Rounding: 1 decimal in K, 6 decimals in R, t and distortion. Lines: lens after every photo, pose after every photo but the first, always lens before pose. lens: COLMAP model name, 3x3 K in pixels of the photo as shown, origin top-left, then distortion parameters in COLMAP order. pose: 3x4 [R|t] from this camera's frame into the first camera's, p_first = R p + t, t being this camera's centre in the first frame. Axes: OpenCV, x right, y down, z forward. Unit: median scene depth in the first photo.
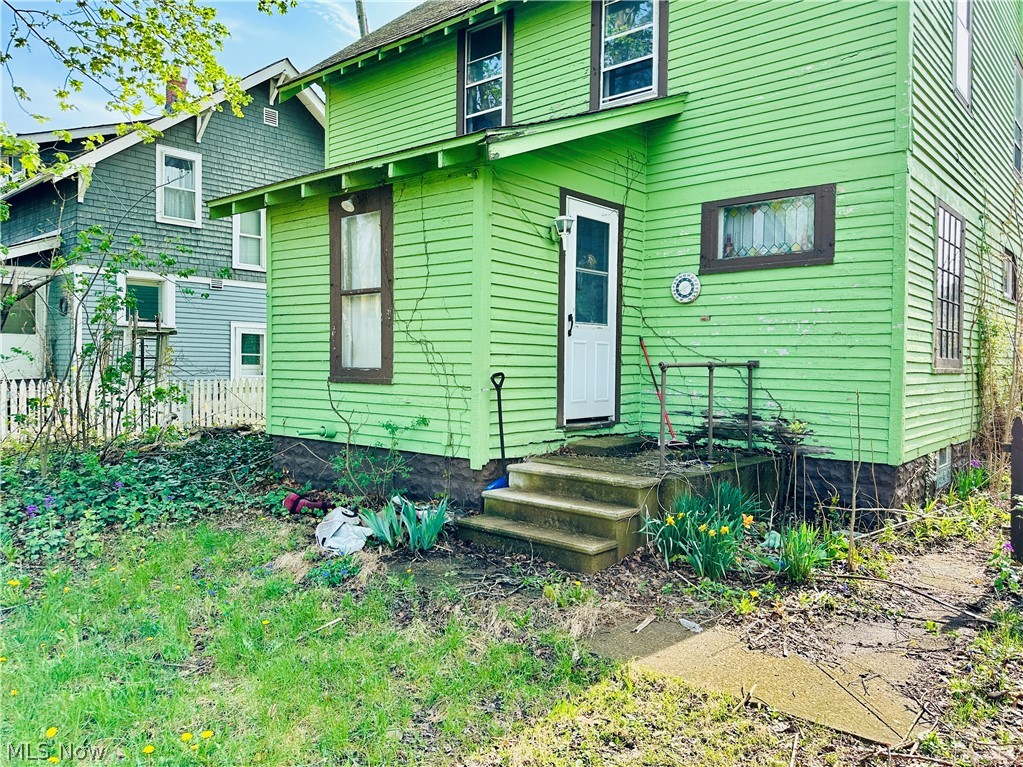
lens RADIAL K [[737.6, 0, 514.3], [0, 737.6, 383.1], [0, 0, 1]] dist [0.052594, -0.001774]
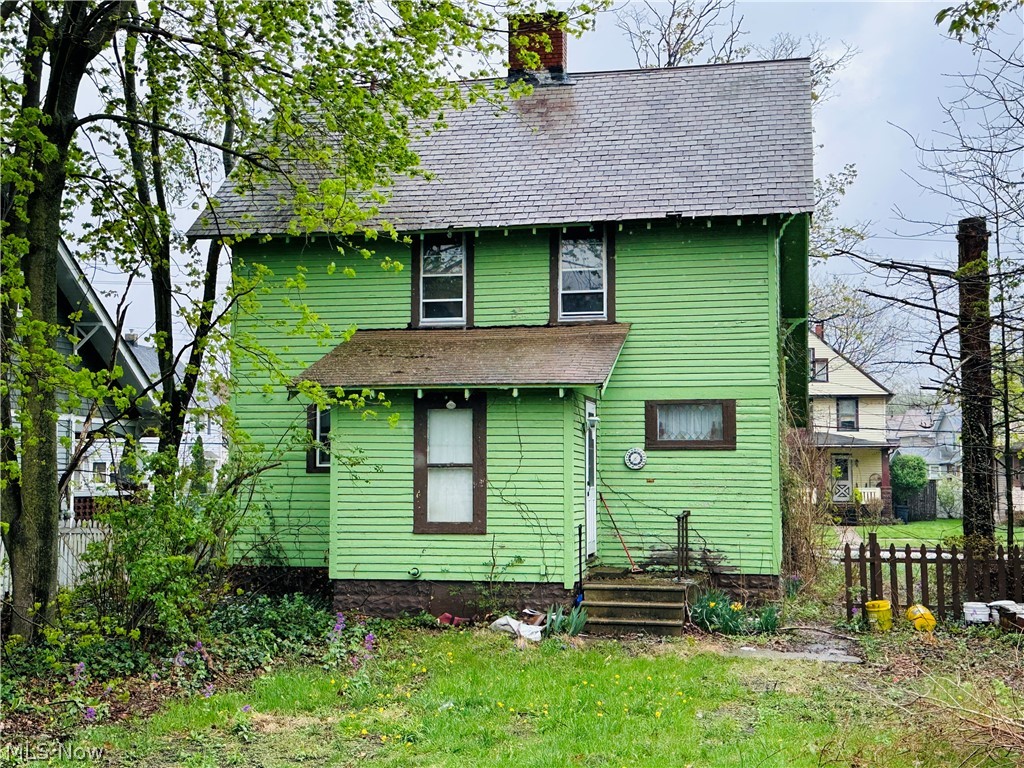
lens RADIAL K [[1356.6, 0, 510.4], [0, 1356.6, 383.0], [0, 0, 1]] dist [0.182752, 0.000000]
pose [[0.872521, 0.022907, 0.488040, -1.330352], [0.022776, 0.995907, -0.087464, -0.054263], [-0.488046, 0.087430, 0.868428, -1.226865]]
